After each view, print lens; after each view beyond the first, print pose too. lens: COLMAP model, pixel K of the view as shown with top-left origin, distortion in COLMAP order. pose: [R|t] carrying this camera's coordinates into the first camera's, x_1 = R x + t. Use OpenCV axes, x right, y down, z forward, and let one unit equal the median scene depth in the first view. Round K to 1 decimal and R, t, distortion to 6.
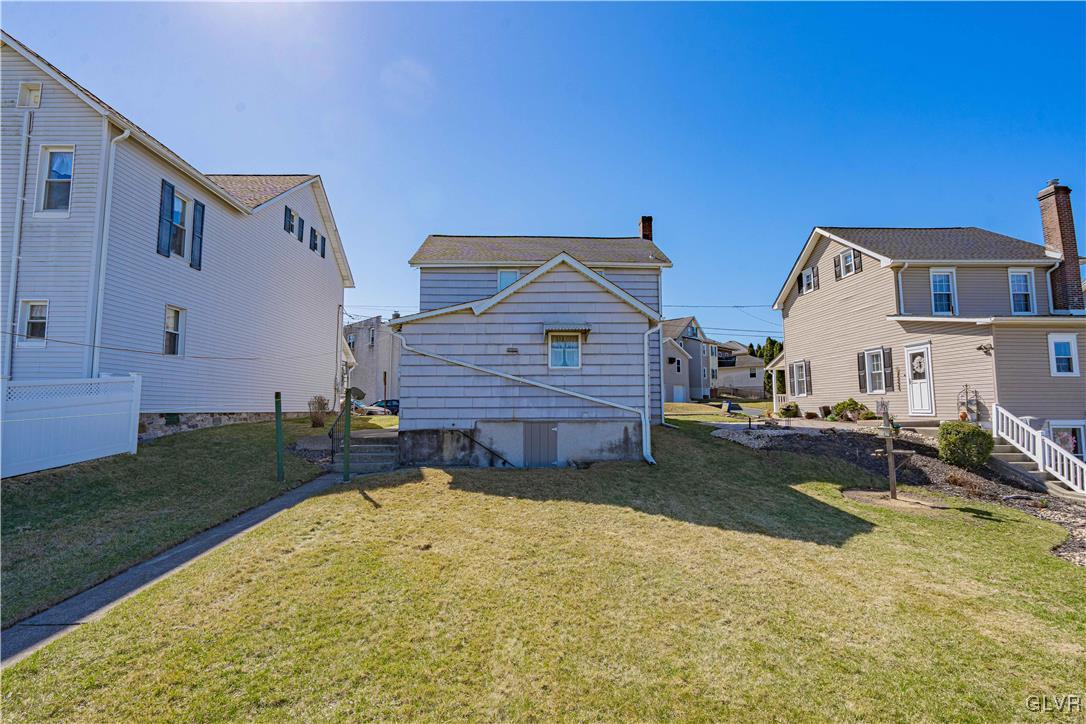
lens RADIAL K [[498.2, 0, 547.6], [0, 498.2, 362.9], [0, 0, 1]] dist [-0.004003, 0.001050]
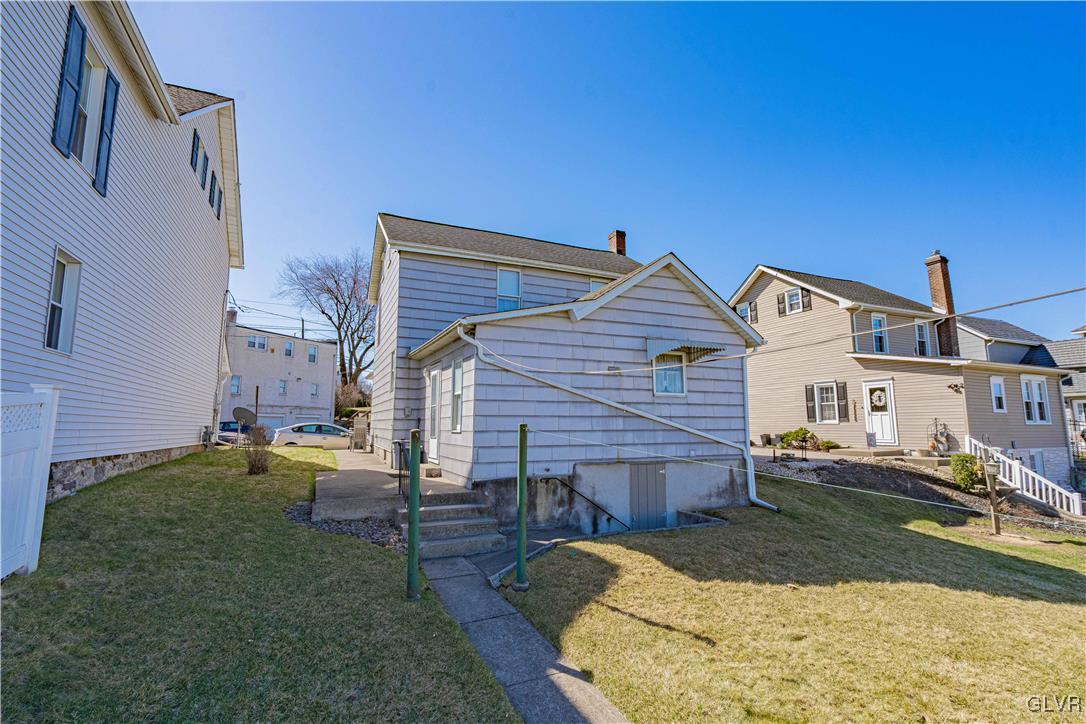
lens RADIAL K [[498.2, 0, 541.1], [0, 498.2, 360.7], [0, 0, 1]] dist [-0.004003, 0.001050]
pose [[0.924235, 0.053206, 0.378098, -0.437029], [-0.037080, 0.998070, -0.049809, 0.002961], [-0.380018, 0.032016, 0.924425, 0.307615]]
